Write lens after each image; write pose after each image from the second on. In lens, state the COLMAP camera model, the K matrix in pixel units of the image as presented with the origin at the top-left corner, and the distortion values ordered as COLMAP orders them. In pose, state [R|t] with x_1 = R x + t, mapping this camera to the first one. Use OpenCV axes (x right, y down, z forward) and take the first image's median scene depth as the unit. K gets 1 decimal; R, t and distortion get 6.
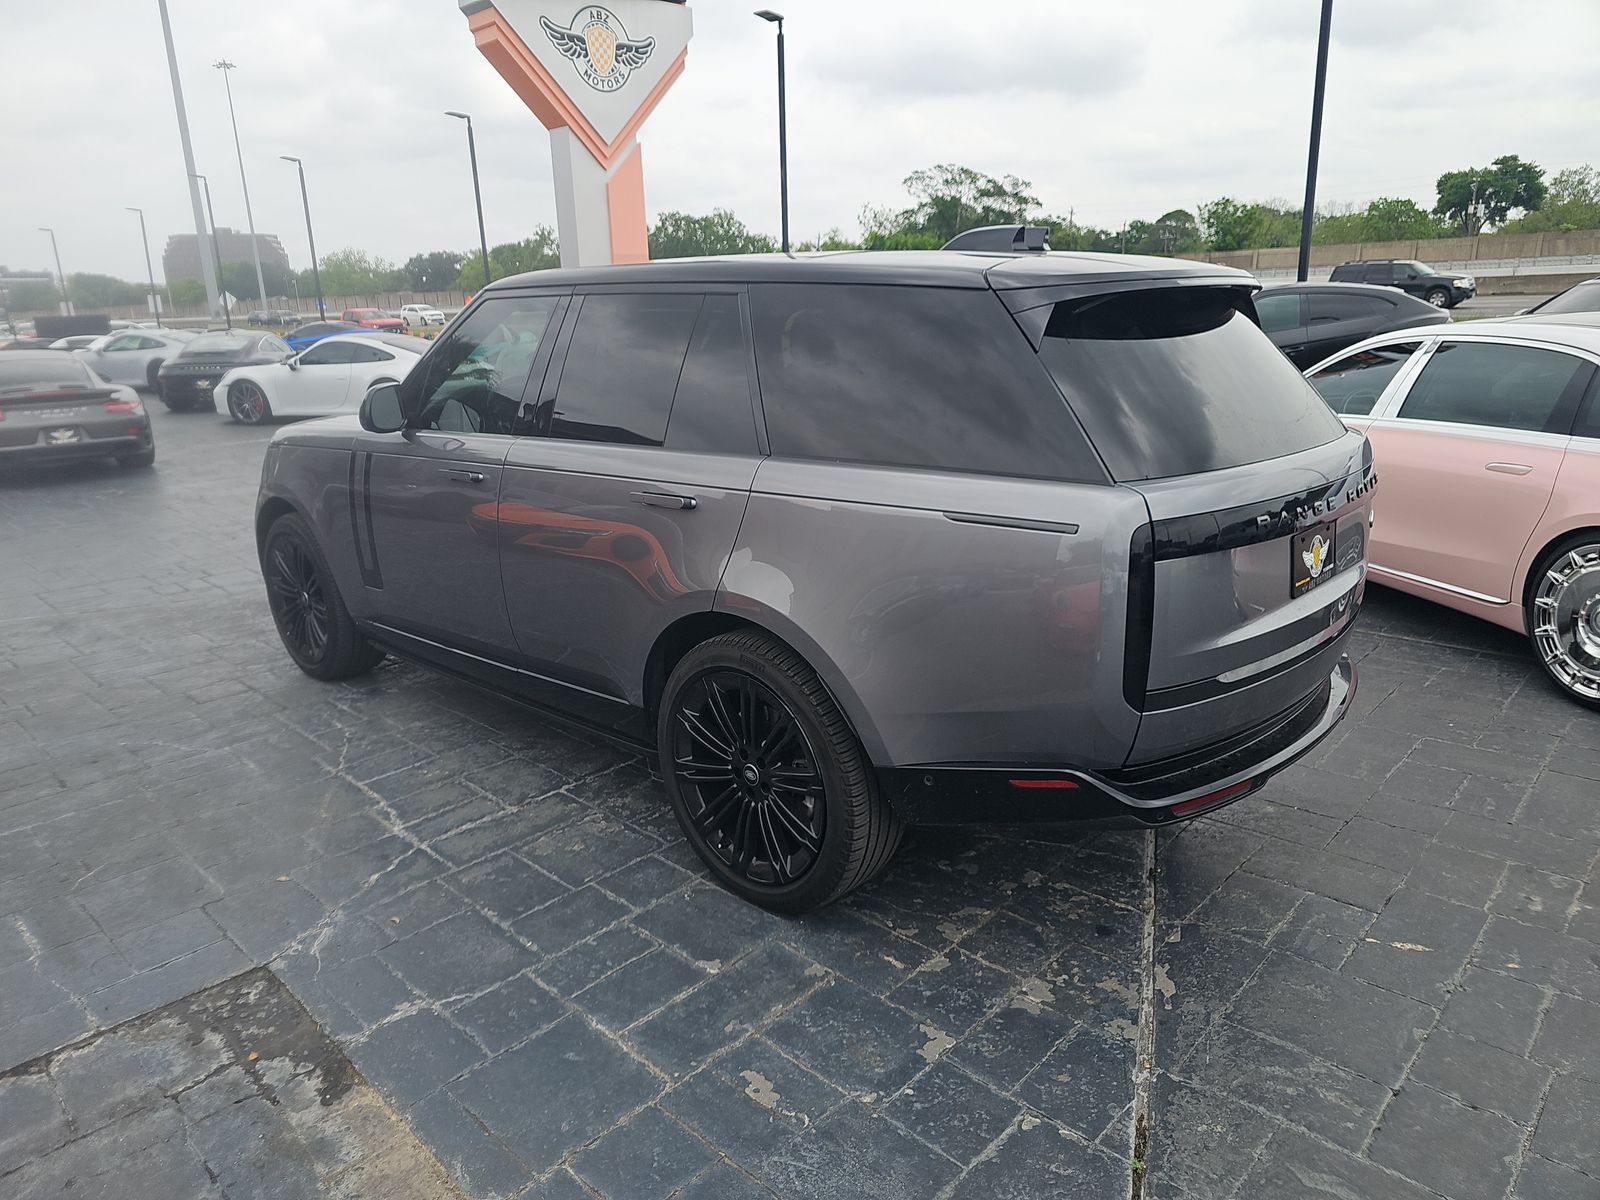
lens RADIAL K [[1064.3, 0, 800.0], [0, 1064.3, 600.0], [0, 0, 1]] dist [0.019914, -0.005413]
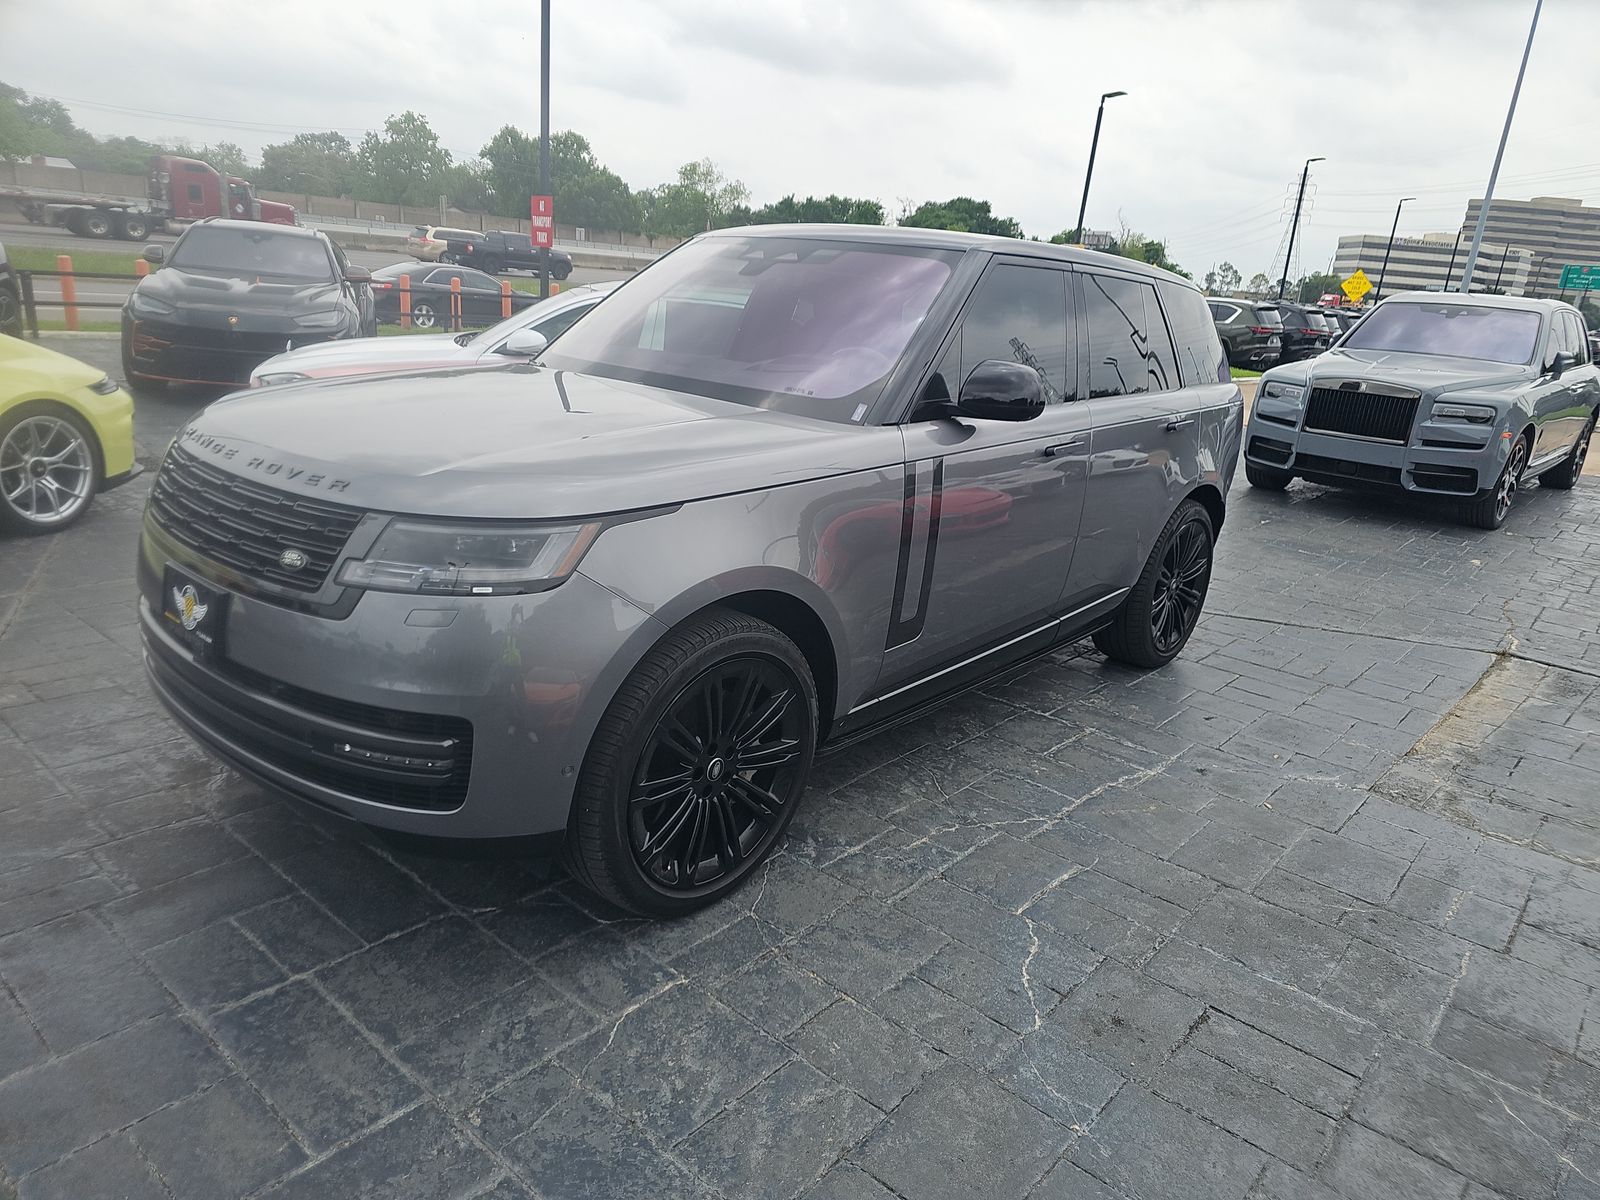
lens RADIAL K [[1064.3, 0, 800.0], [0, 1064.3, 600.0], [0, 0, 1]] dist [0.019914, -0.005413]
pose [[-0.048459, -0.261338, 0.964030, -1.188959], [0.194458, 0.944228, 0.265744, -0.268462], [-0.979713, 0.200341, 0.005063, 1.148909]]
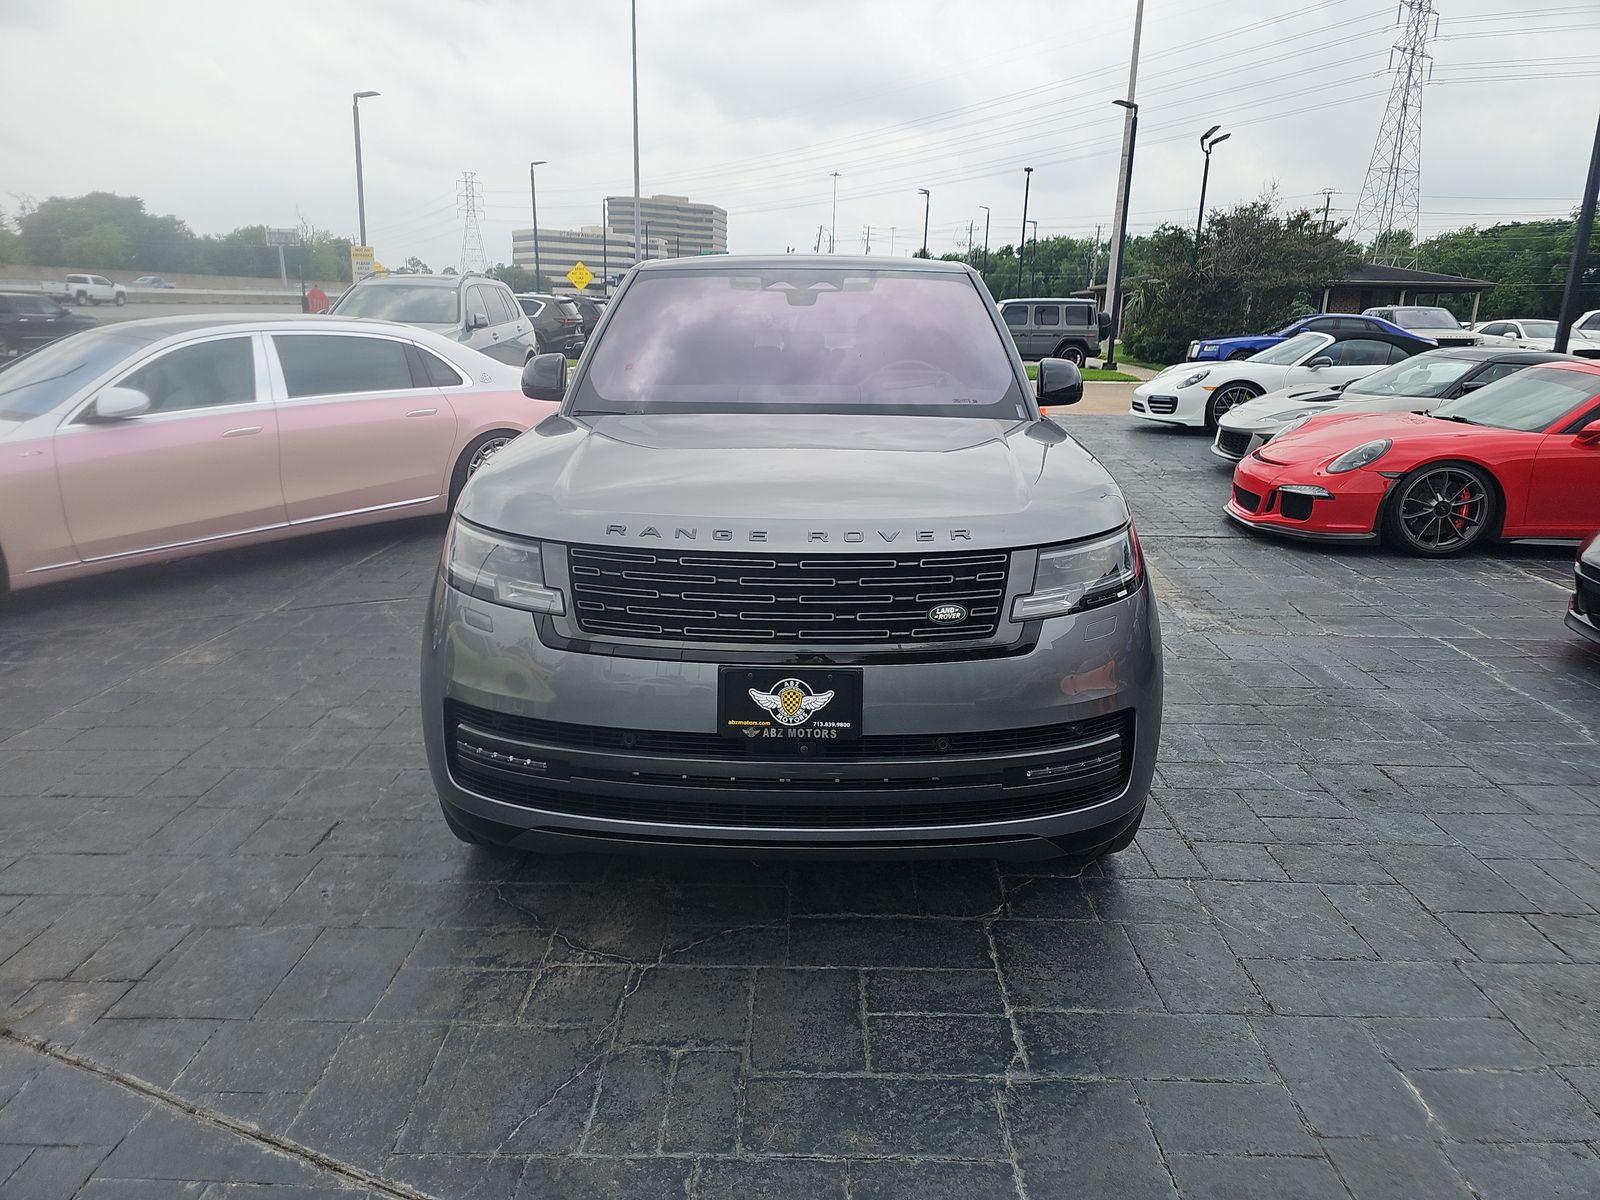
lens RADIAL K [[1062.9, 0, 799.1], [0, 1062.9, 576.8], [0, 0, 1]] dist [0.022587, -0.002348]
pose [[-0.668091, -0.157201, 0.727284, -0.980540], [0.207719, 0.899166, 0.385166, -0.449536], [-0.714498, 0.408397, -0.568071, 1.798199]]
